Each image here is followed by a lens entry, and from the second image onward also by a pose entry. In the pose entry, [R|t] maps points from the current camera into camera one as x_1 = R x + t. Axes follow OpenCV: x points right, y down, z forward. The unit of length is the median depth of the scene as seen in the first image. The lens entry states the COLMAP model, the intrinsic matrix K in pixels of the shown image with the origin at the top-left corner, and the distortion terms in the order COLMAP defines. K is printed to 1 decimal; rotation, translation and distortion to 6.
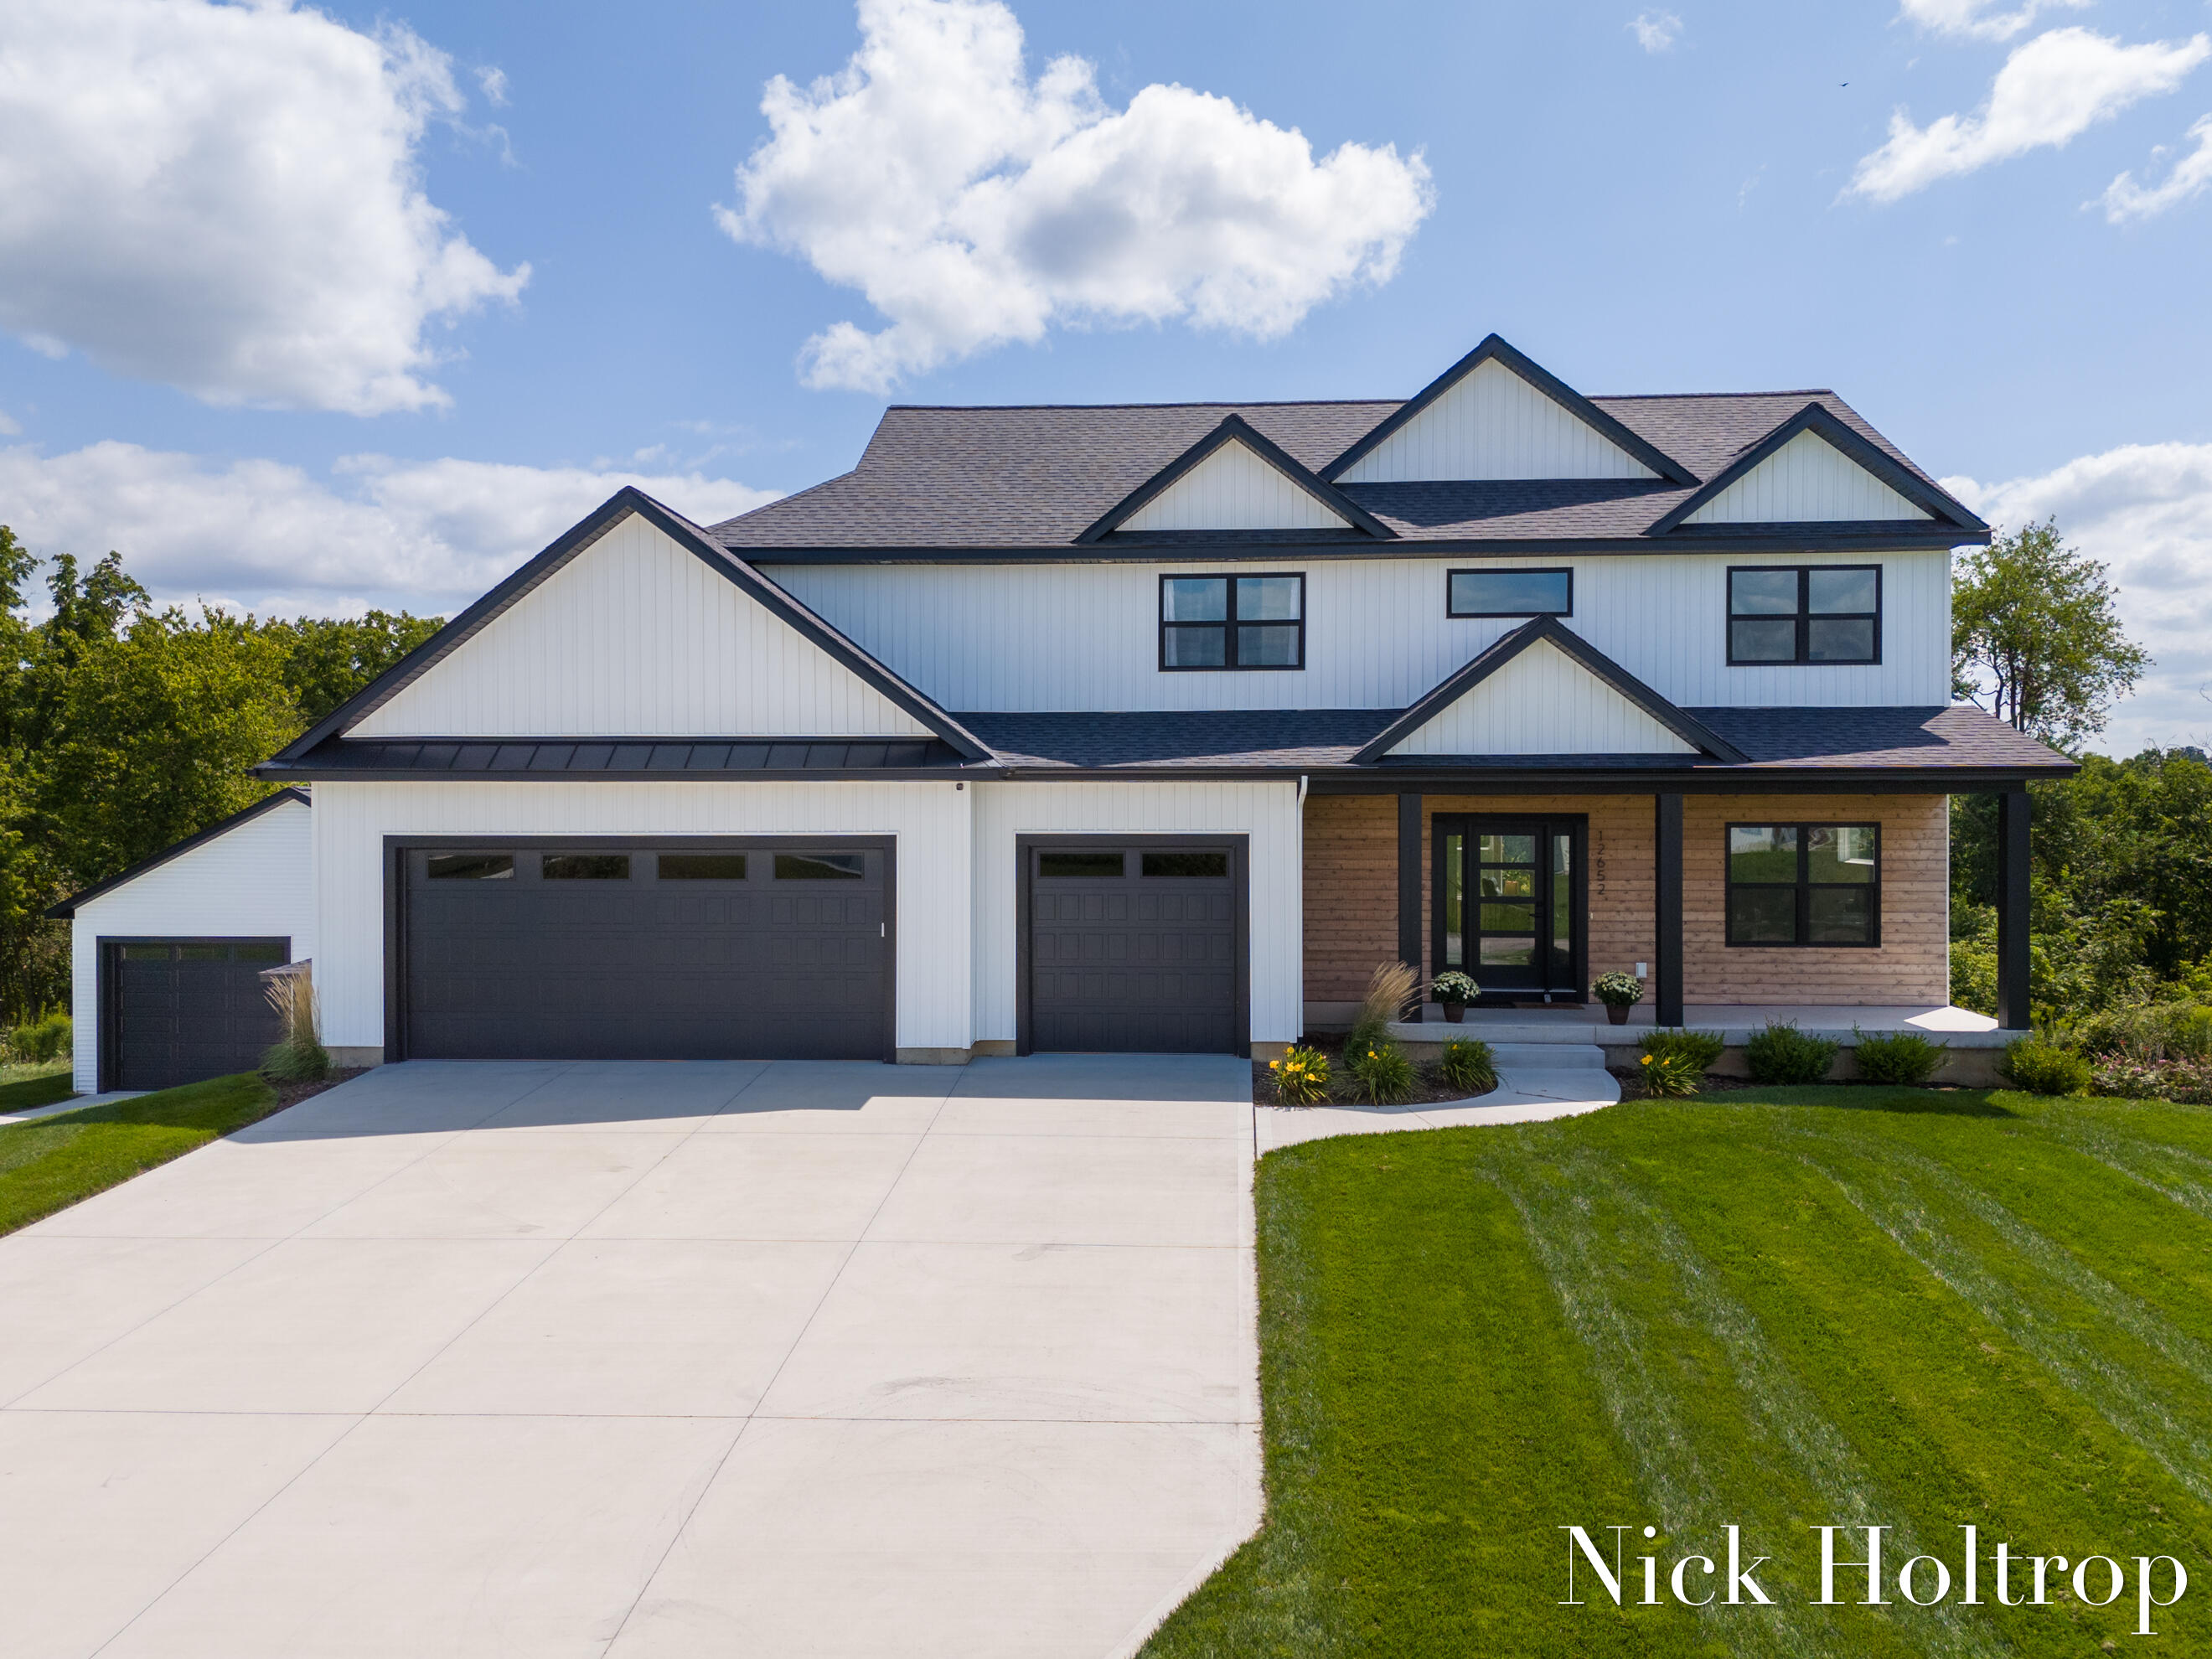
lens RADIAL K [[1652.2, 0, 1115.1], [0, 1652.2, 831.9], [0, 0, 1]] dist [0.049721, -0.030877]
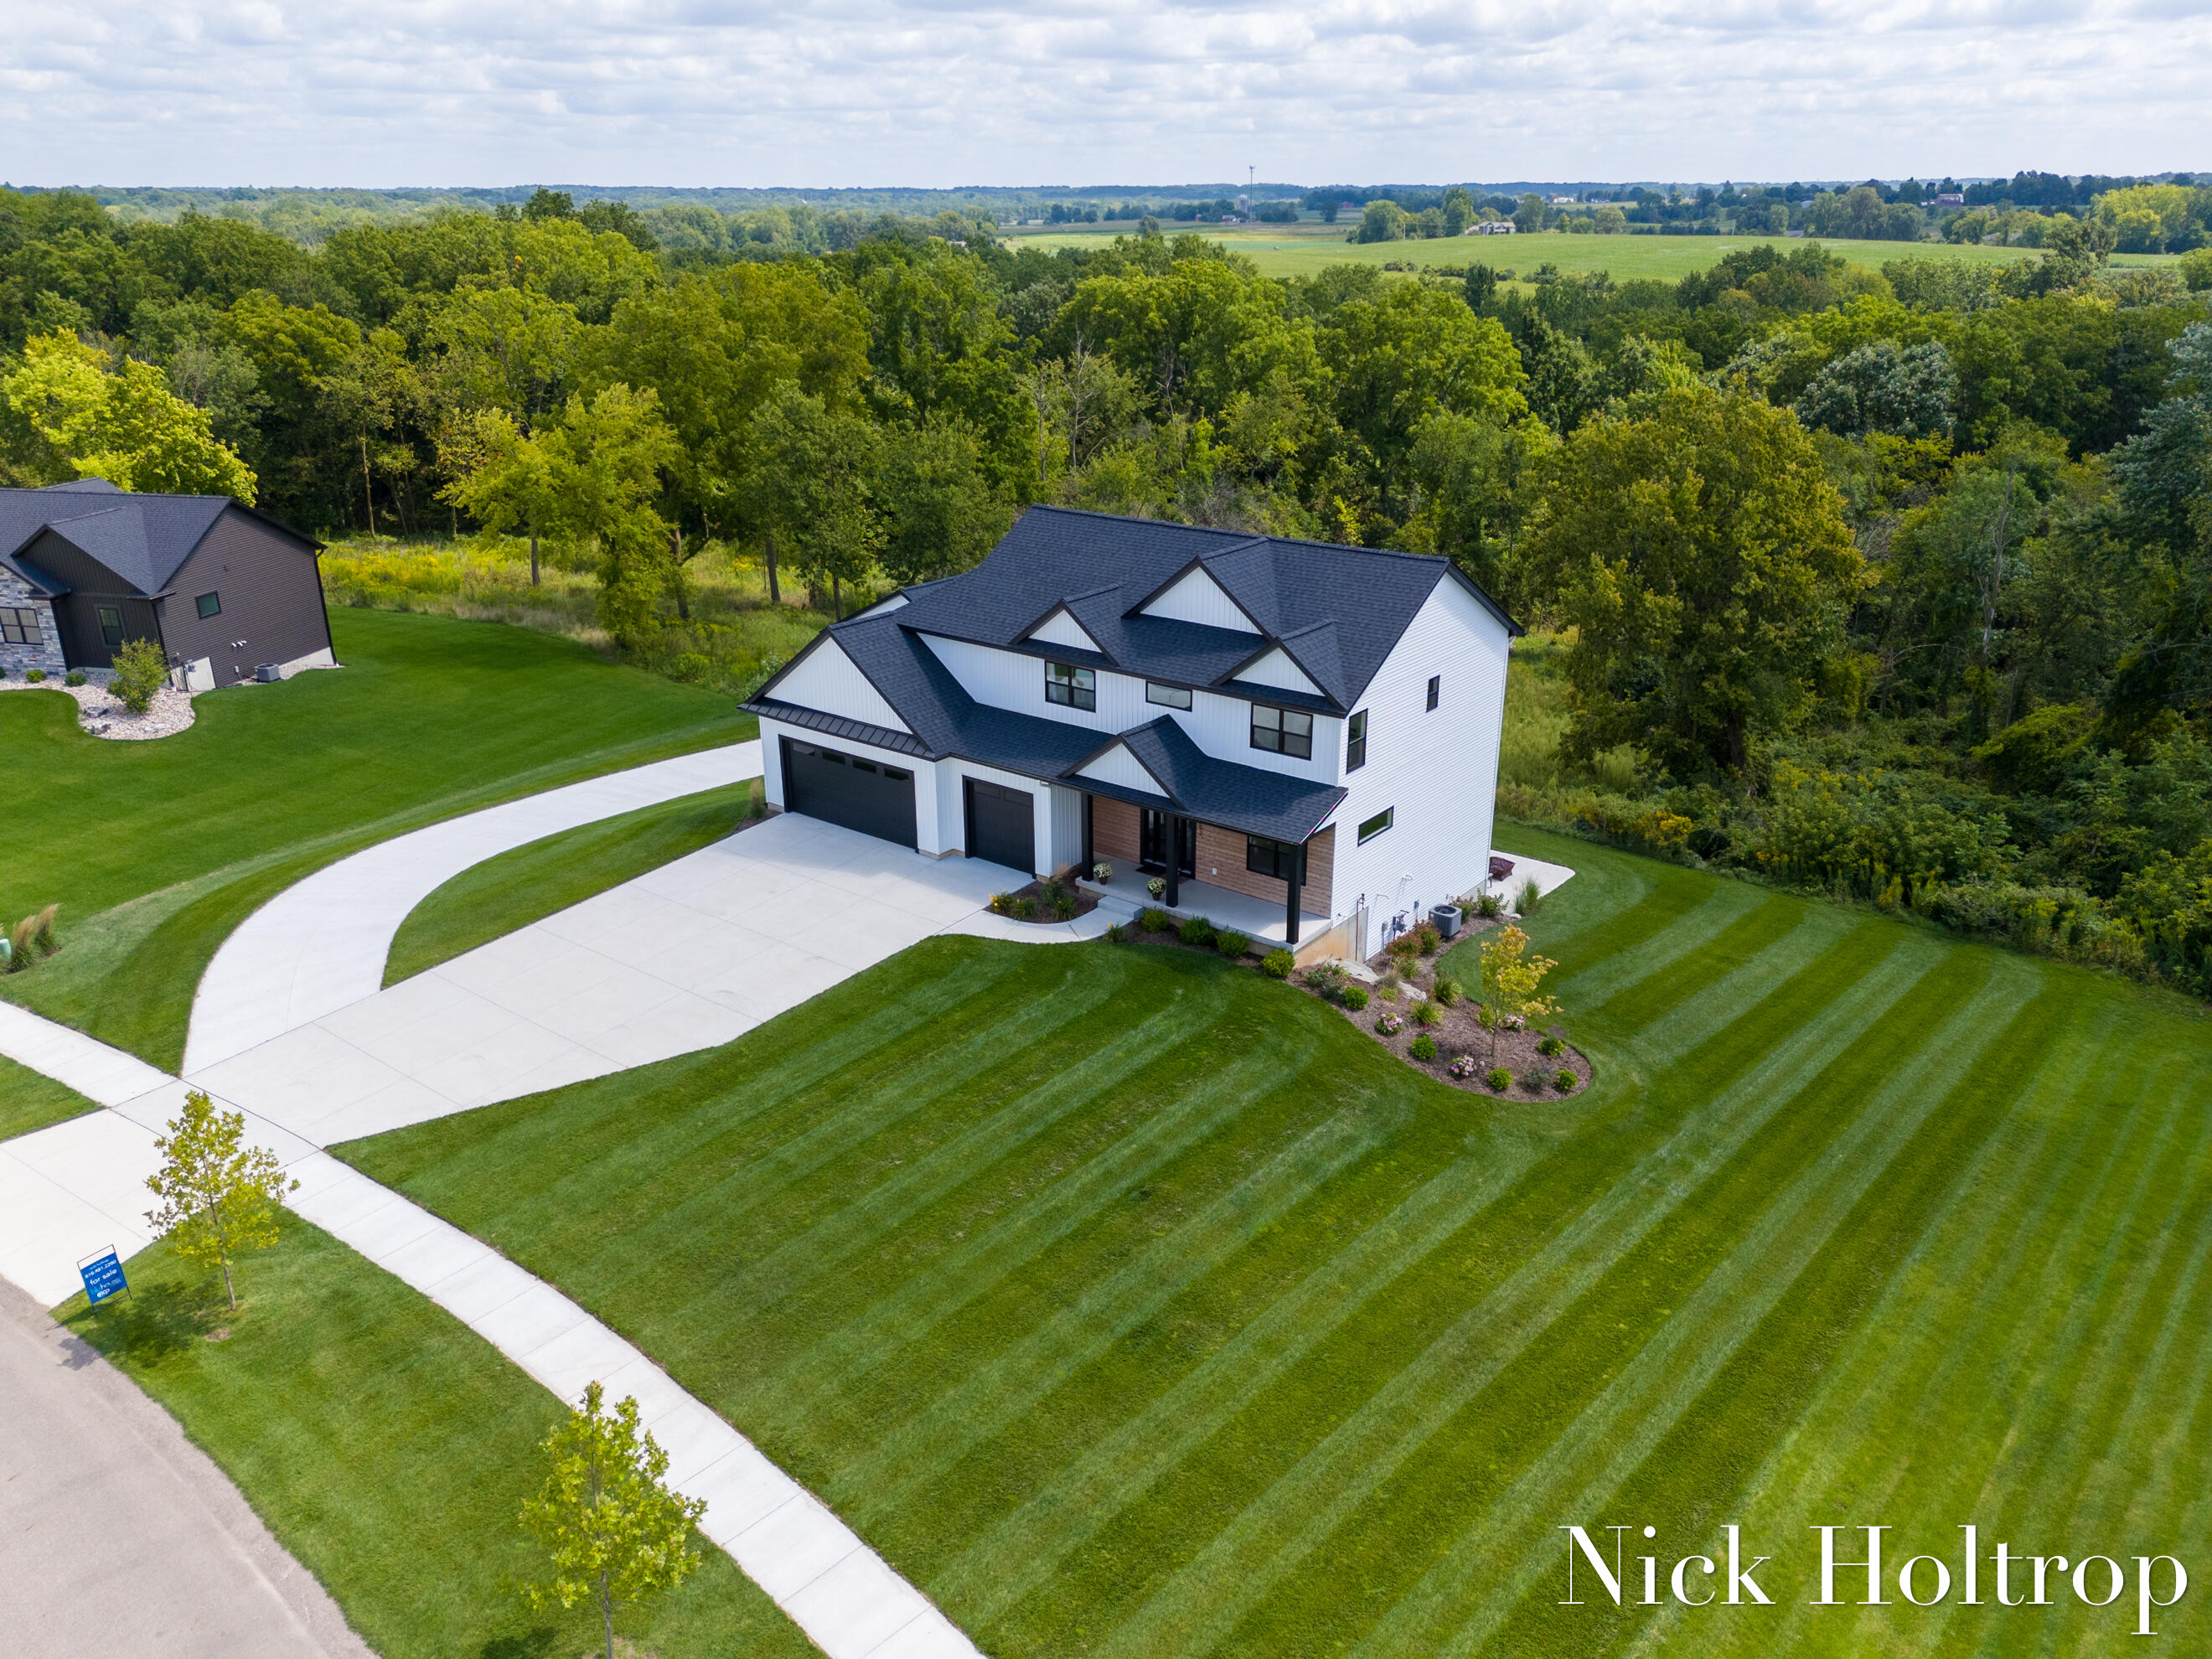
lens RADIAL K [[1627.5, 0, 1113.7], [0, 1627.5, 875.1], [0, 0, 1]] dist [0.087097, -0.073608]
pose [[0.813092, 0.219760, -0.539061, 1.484564], [-0.001427, 0.926756, 0.375661, -0.781455], [0.582134, -0.304678, 0.753851, -0.763123]]
